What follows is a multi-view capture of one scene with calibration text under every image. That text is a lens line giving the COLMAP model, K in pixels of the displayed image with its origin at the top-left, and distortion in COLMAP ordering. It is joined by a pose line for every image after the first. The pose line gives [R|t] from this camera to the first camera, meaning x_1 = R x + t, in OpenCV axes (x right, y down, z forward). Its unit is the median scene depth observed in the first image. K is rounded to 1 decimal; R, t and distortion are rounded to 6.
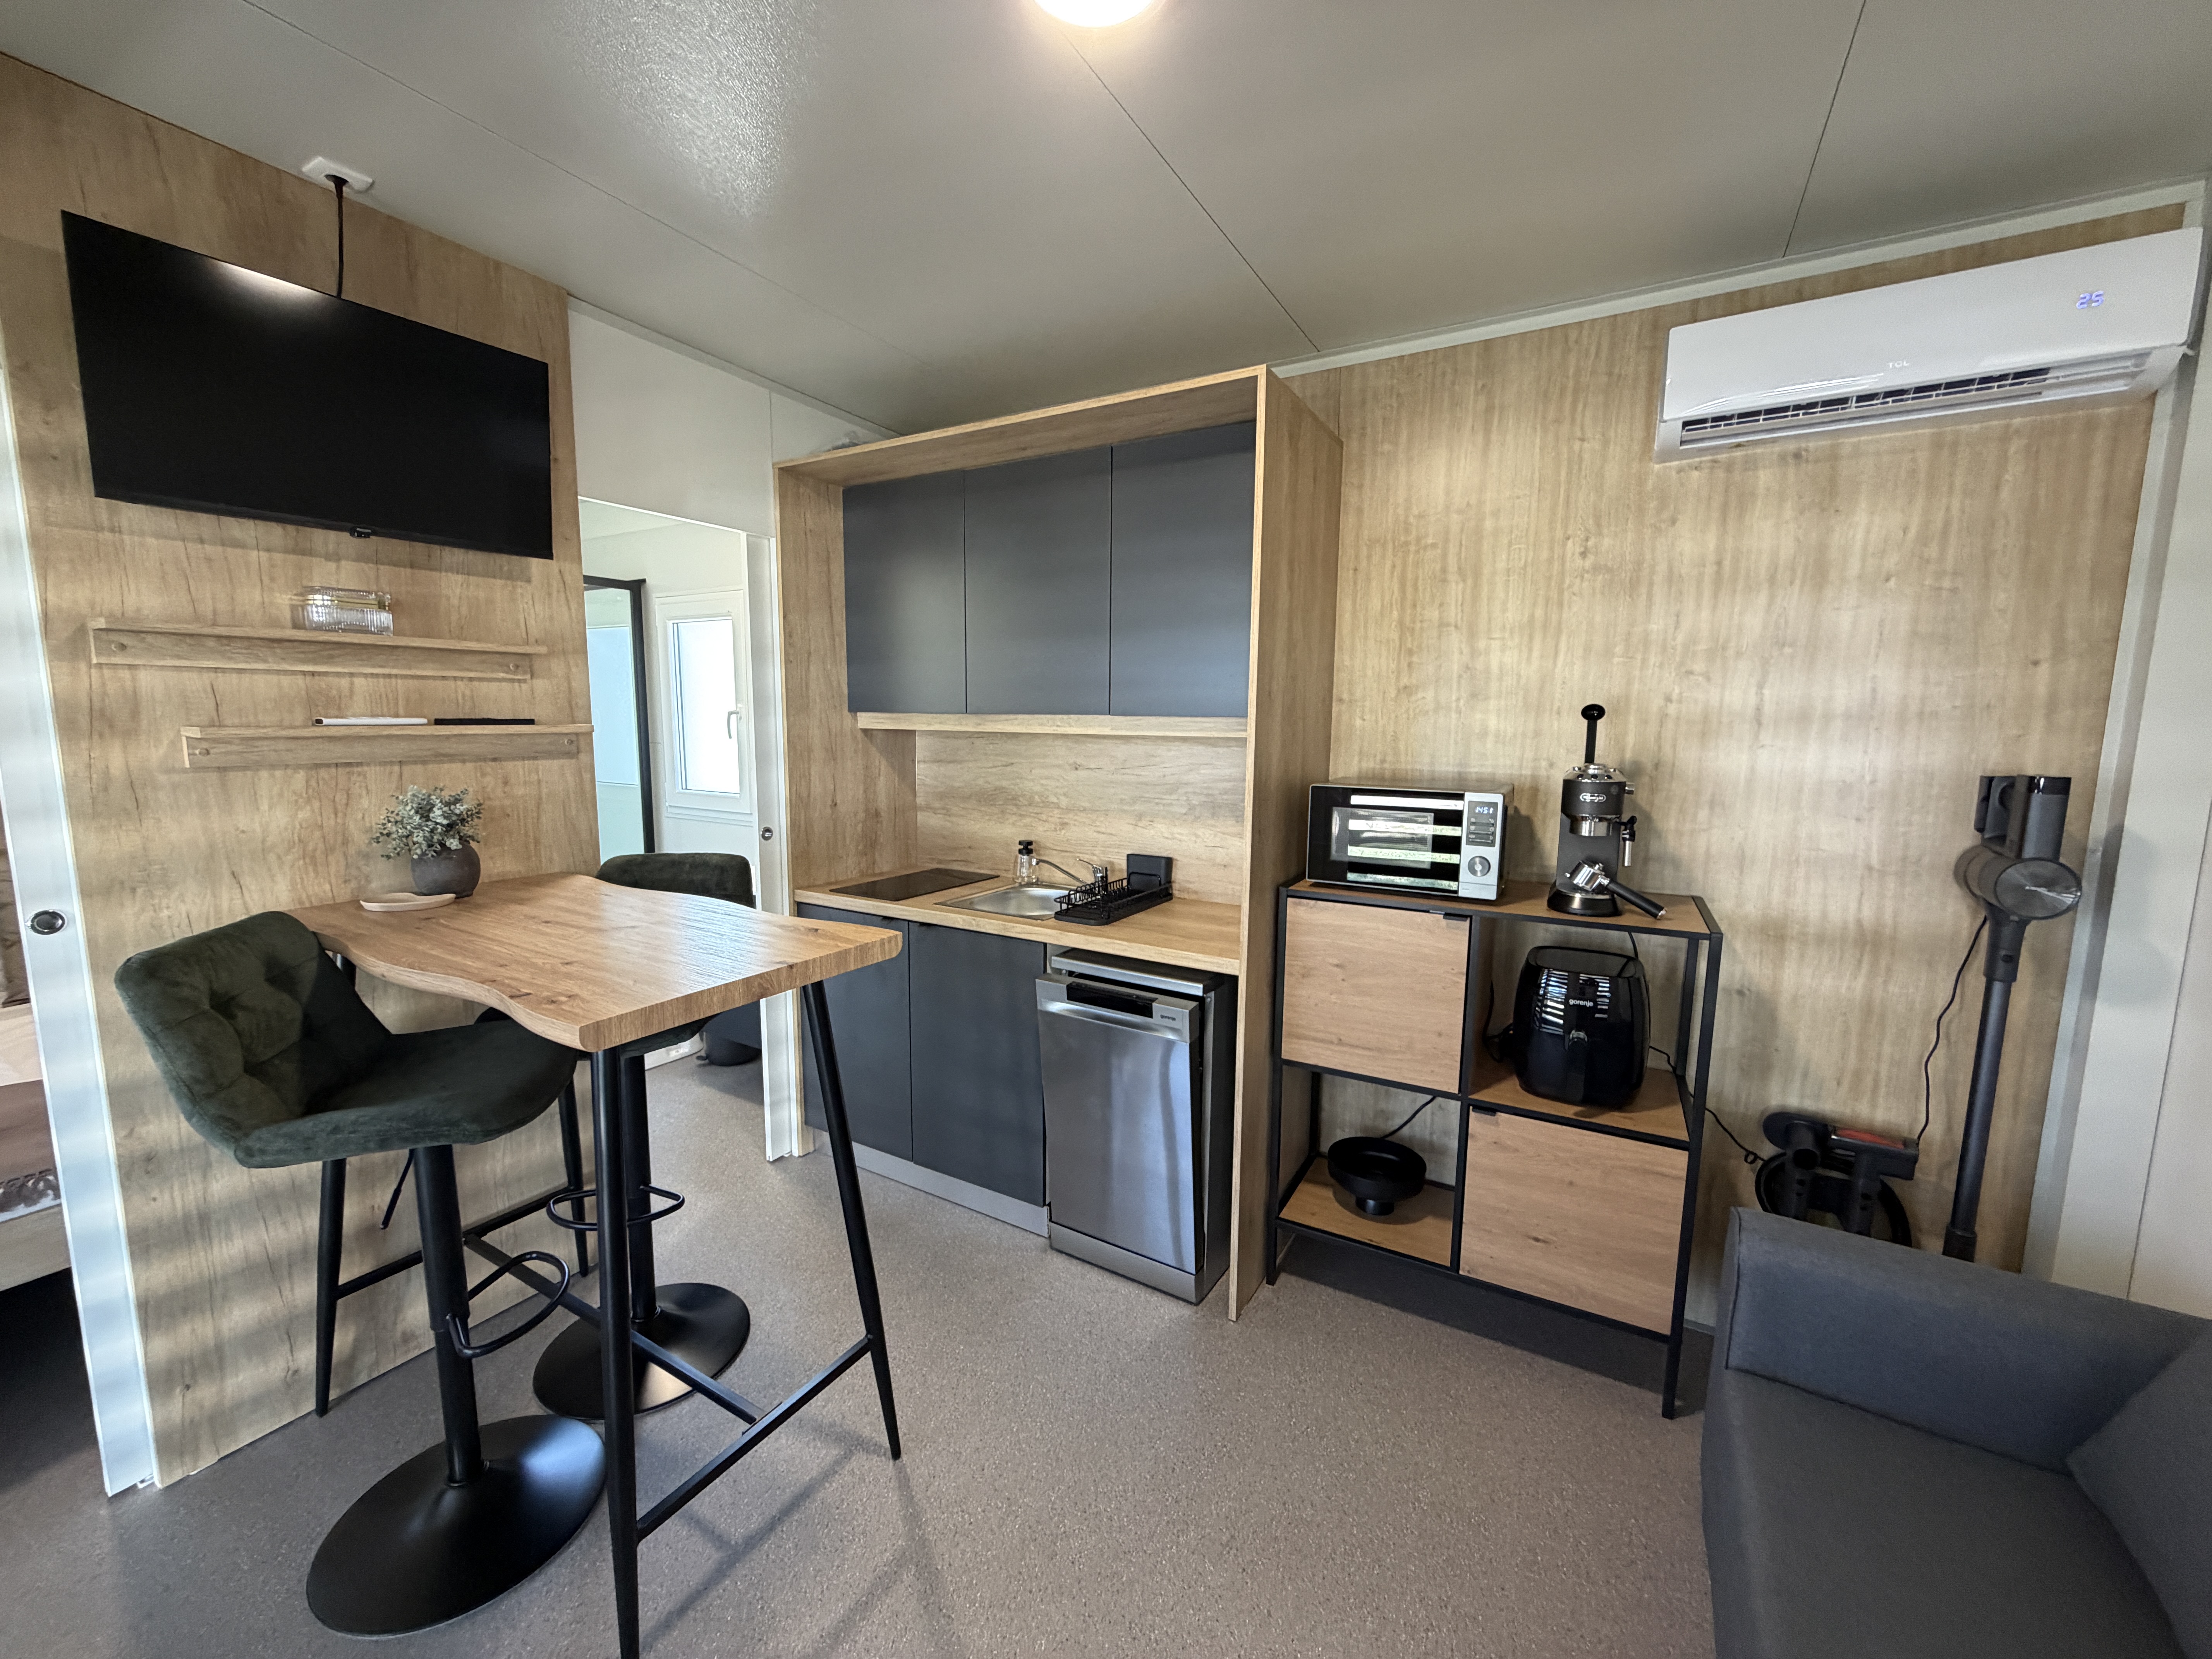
lens RADIAL K [[886.8, 0, 1104.7], [0, 886.8, 832.7], [0, 0, 1]] dist [-0.000192, 0.000238]
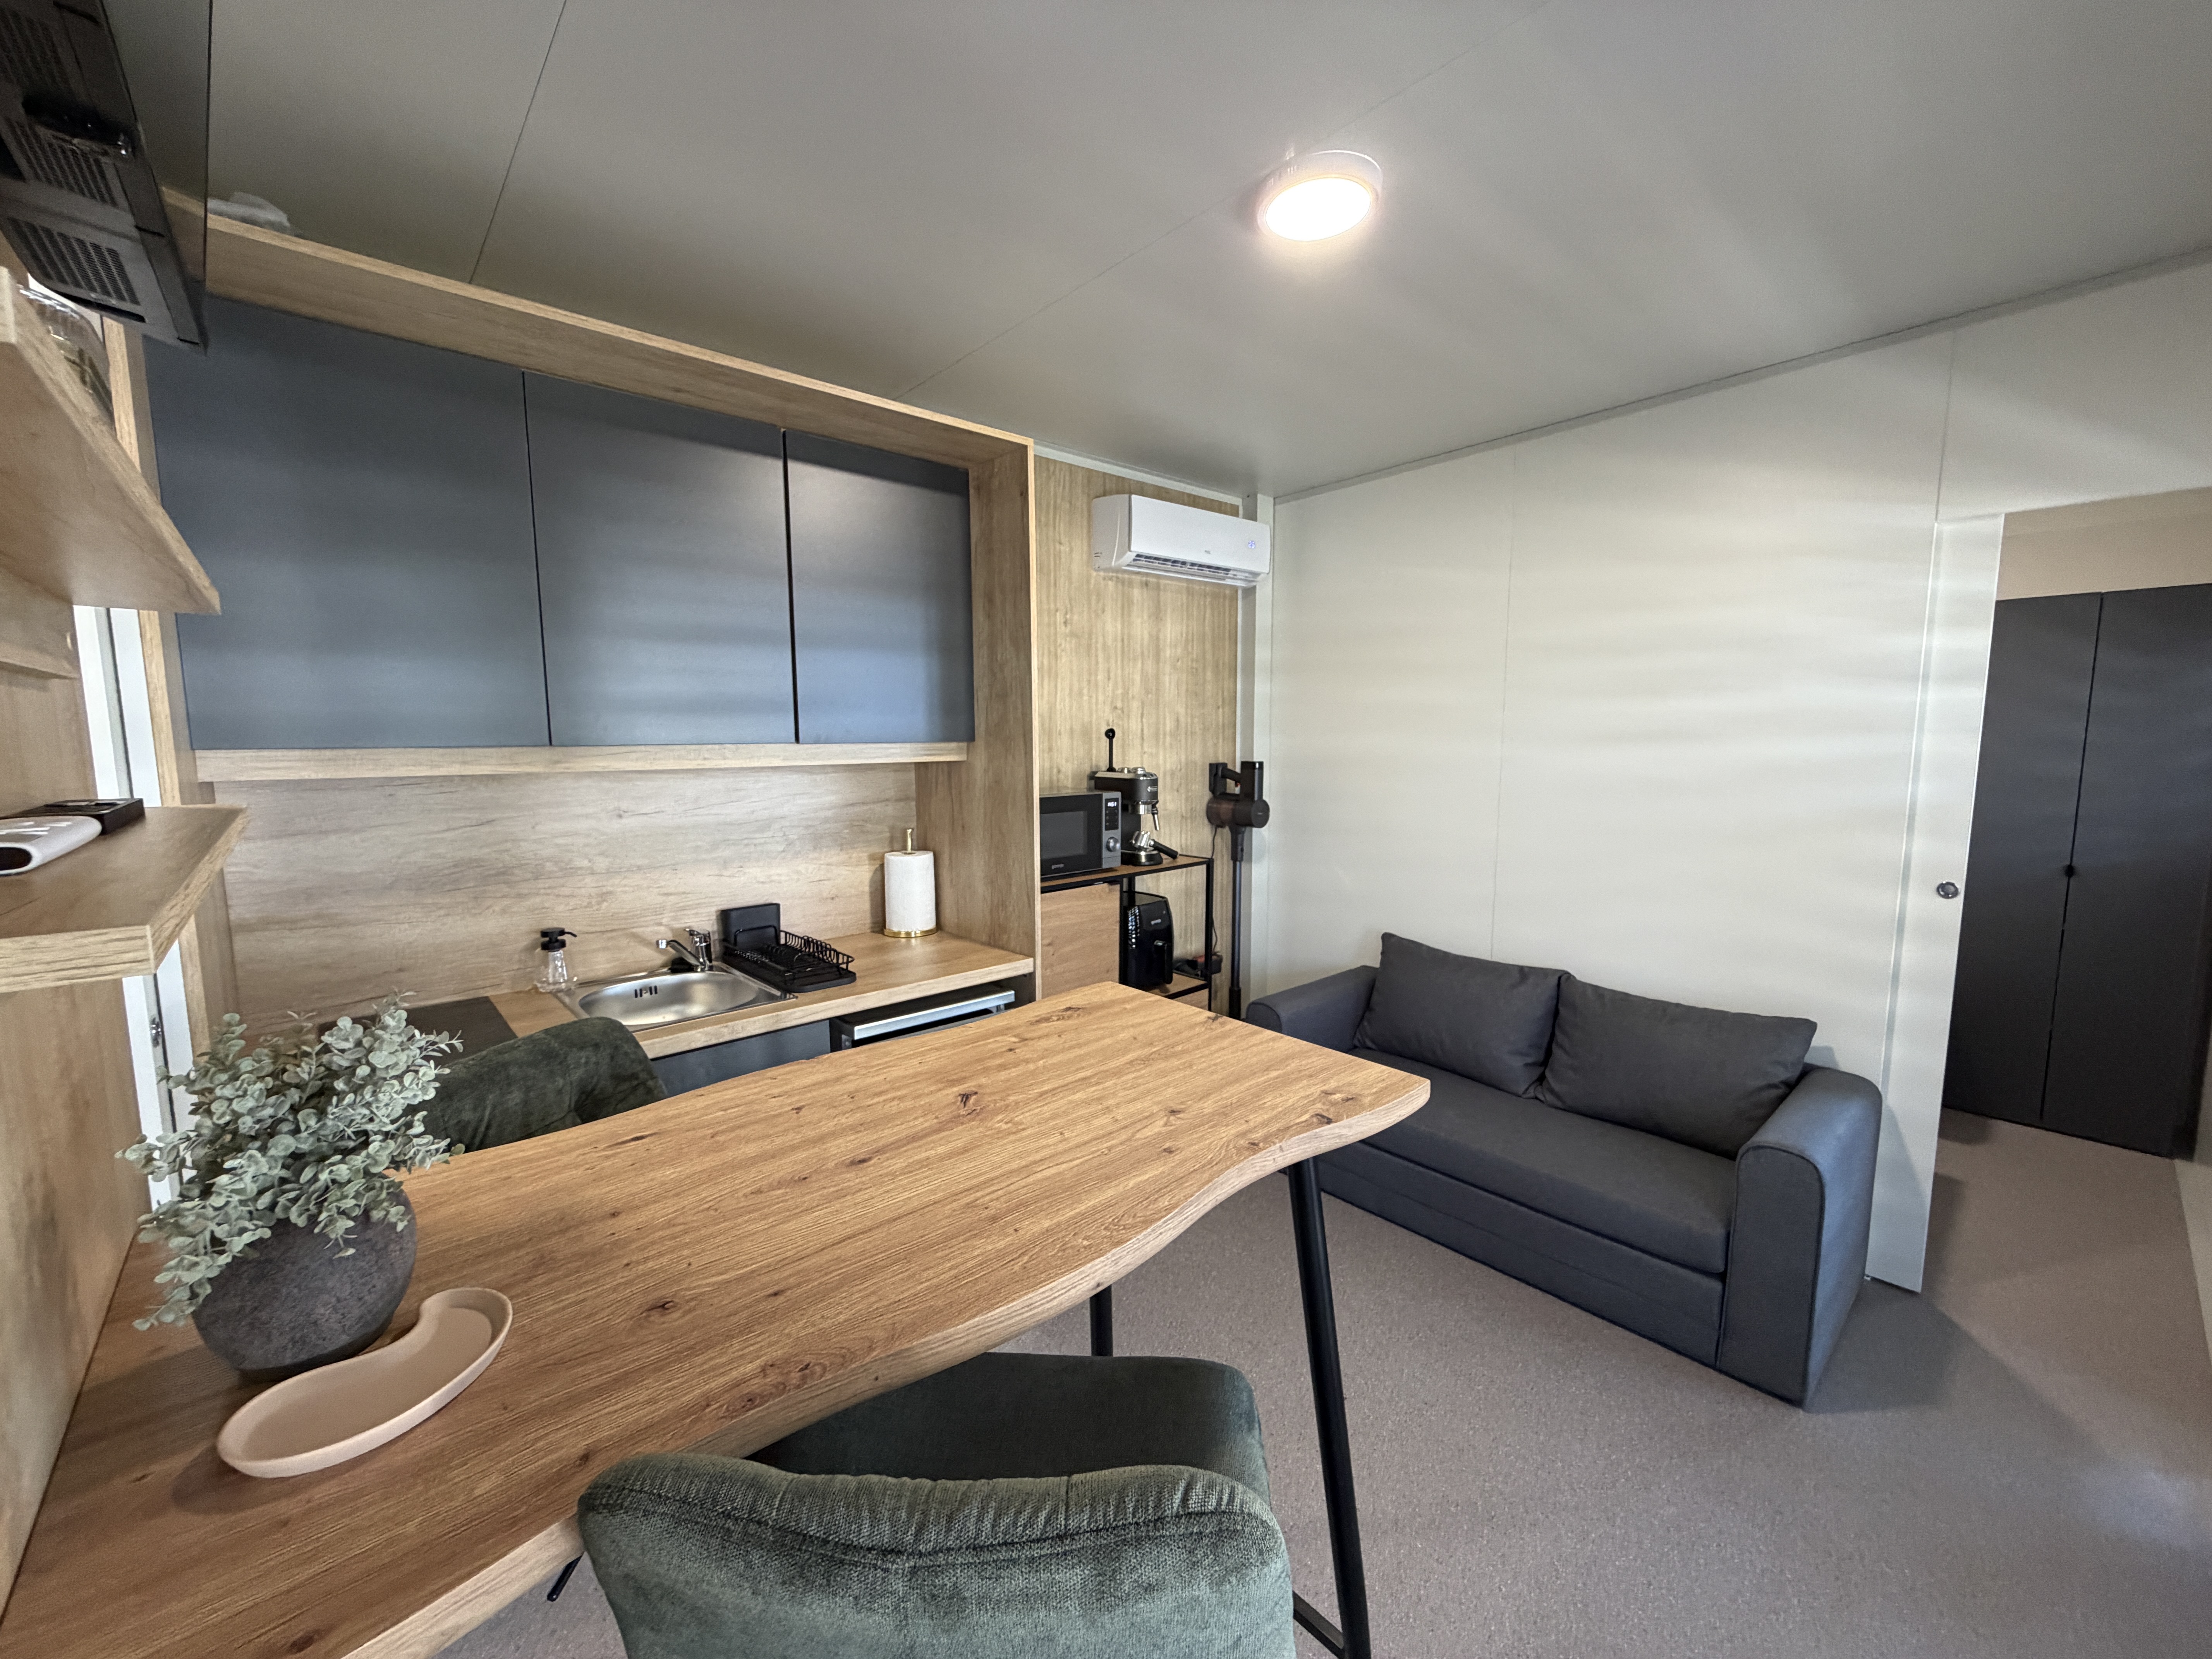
lens RADIAL K [[886.8, 0, 1104.7], [0, 886.8, 832.7], [0, 0, 1]] dist [-0.000192, 0.000238]
pose [[0.294904, -0.121302, 0.947796, -0.871665], [0.129352, 0.987847, 0.086181, -0.099035], [-0.946731, 0.097184, 0.307010, 0.554890]]
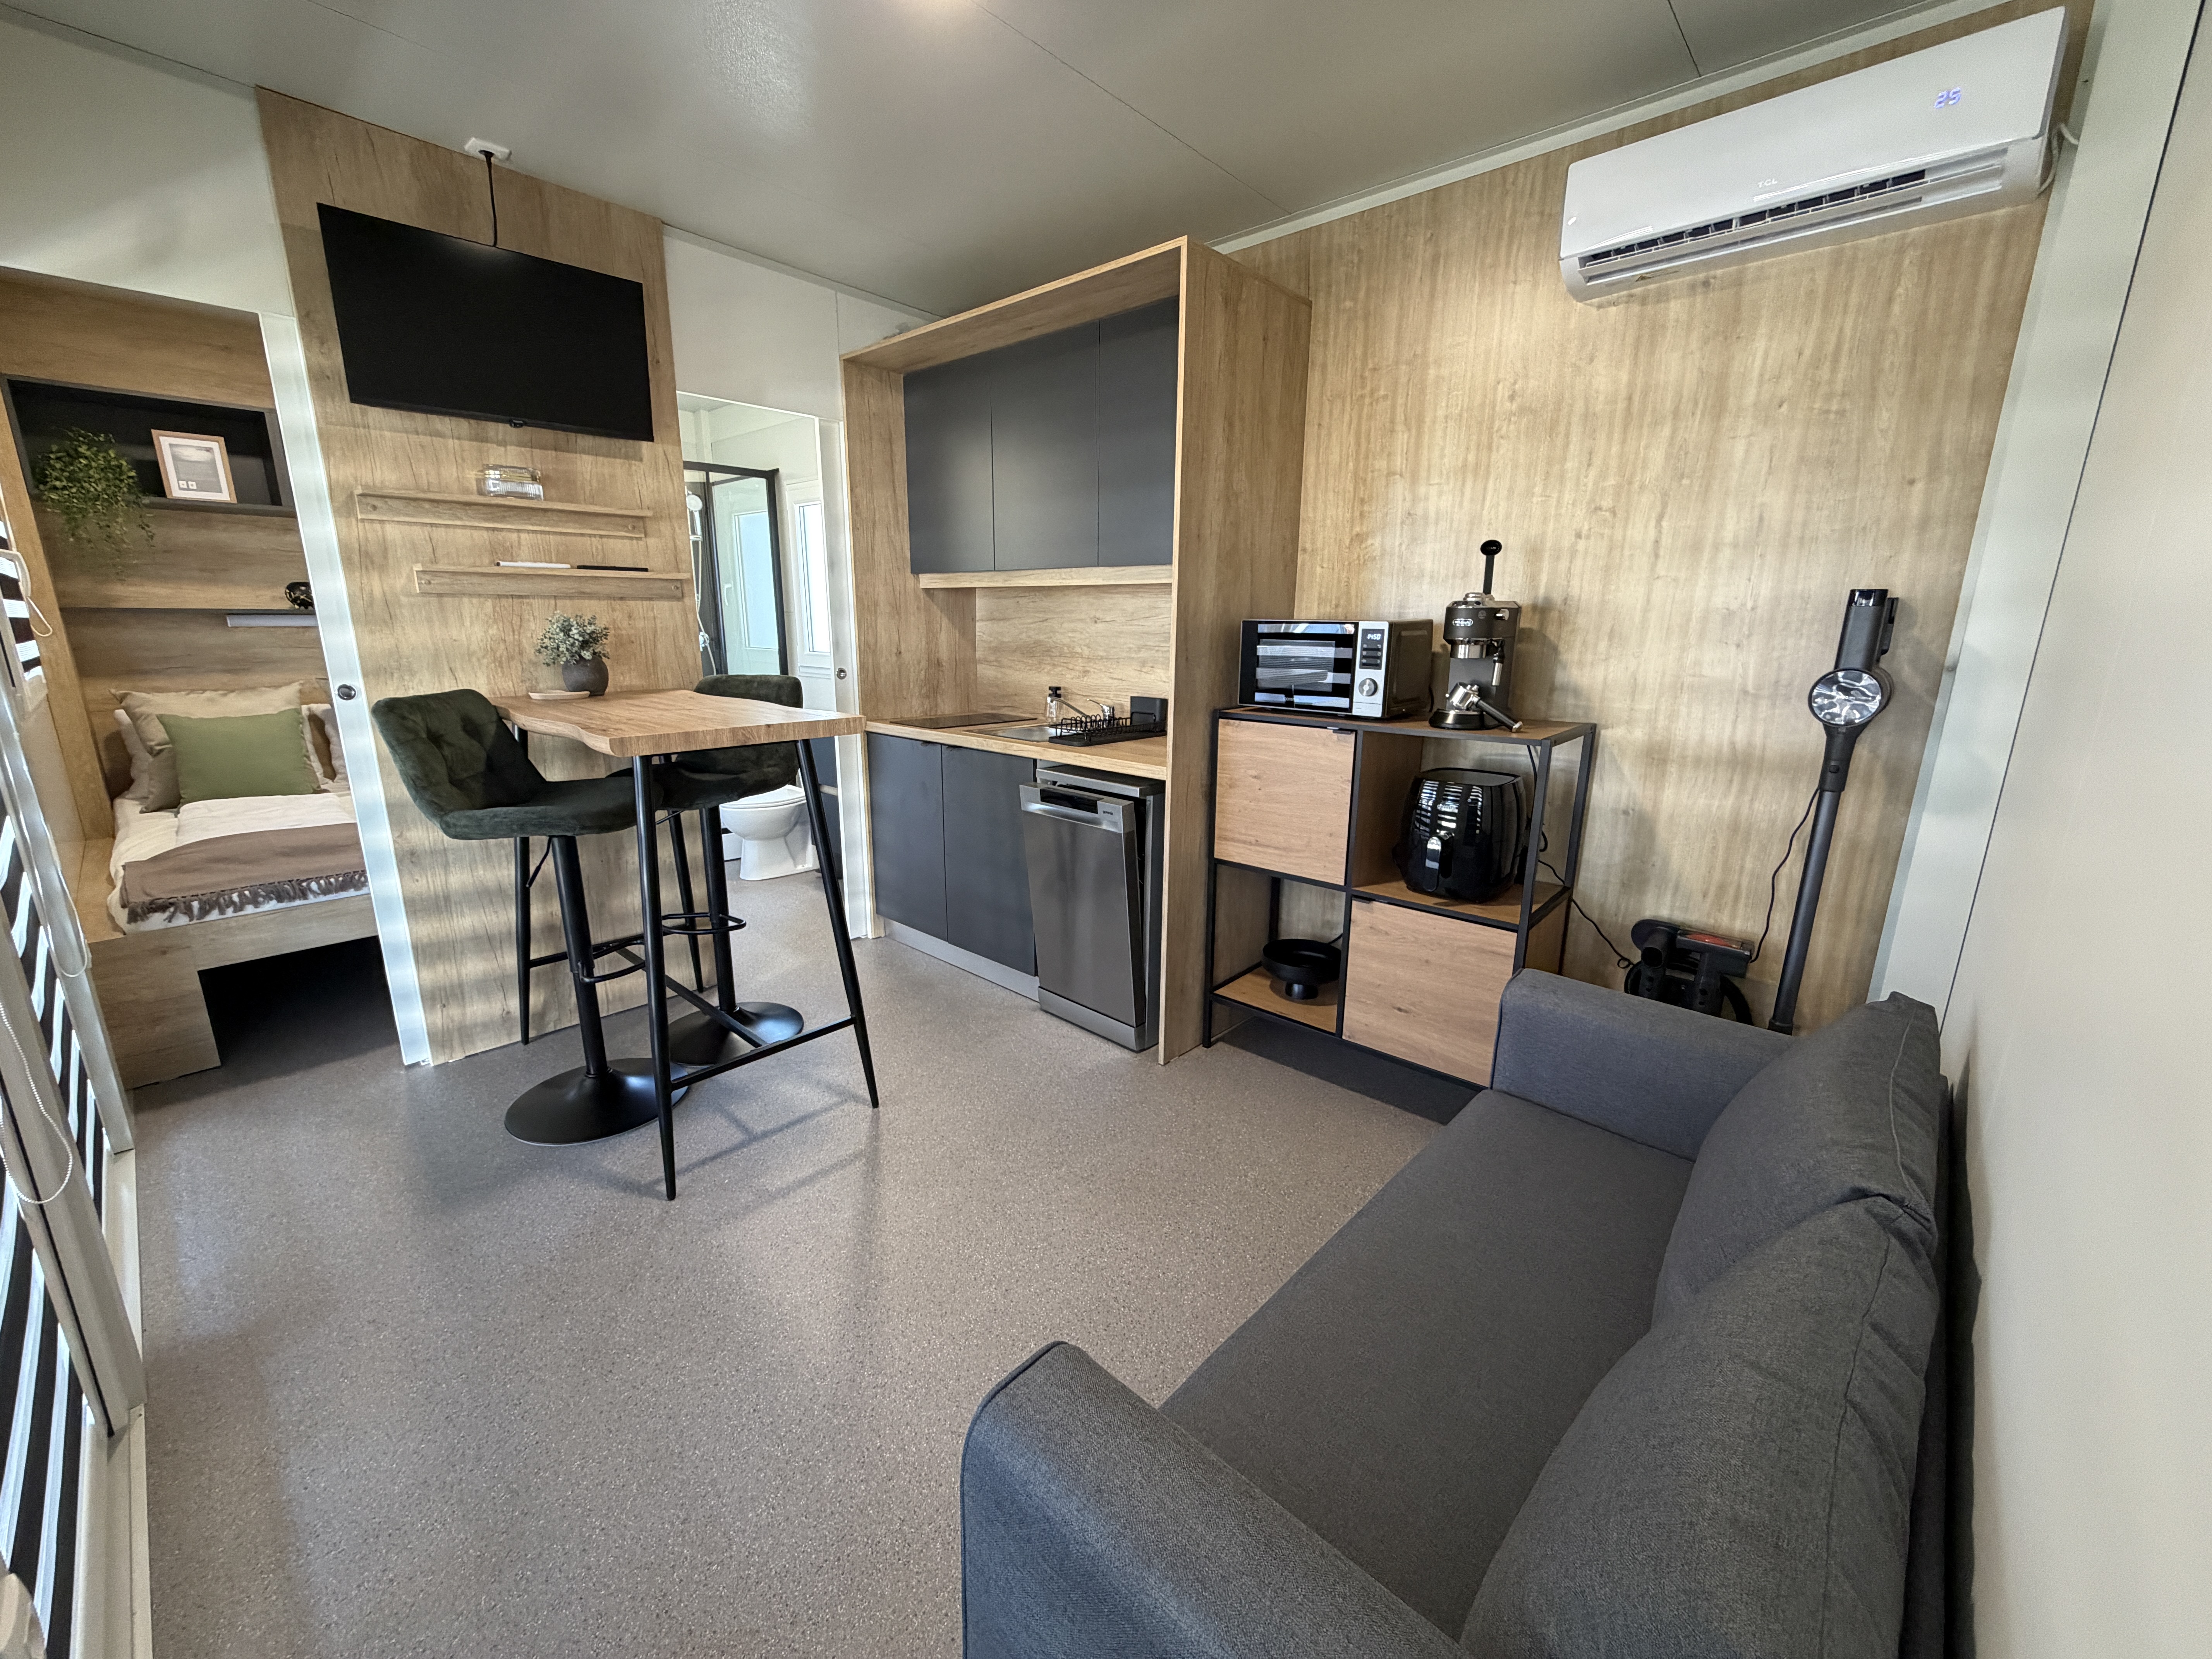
lens RADIAL K [[886.8, 0, 1104.7], [0, 886.8, 832.7], [0, 0, 1]] dist [-0.000192, 0.000238]
pose [[0.978010, 0.047810, -0.203002, 0.317174], [-0.026297, 0.993870, 0.107379, 0.105831], [0.206891, -0.099679, 0.973273, -0.190418]]
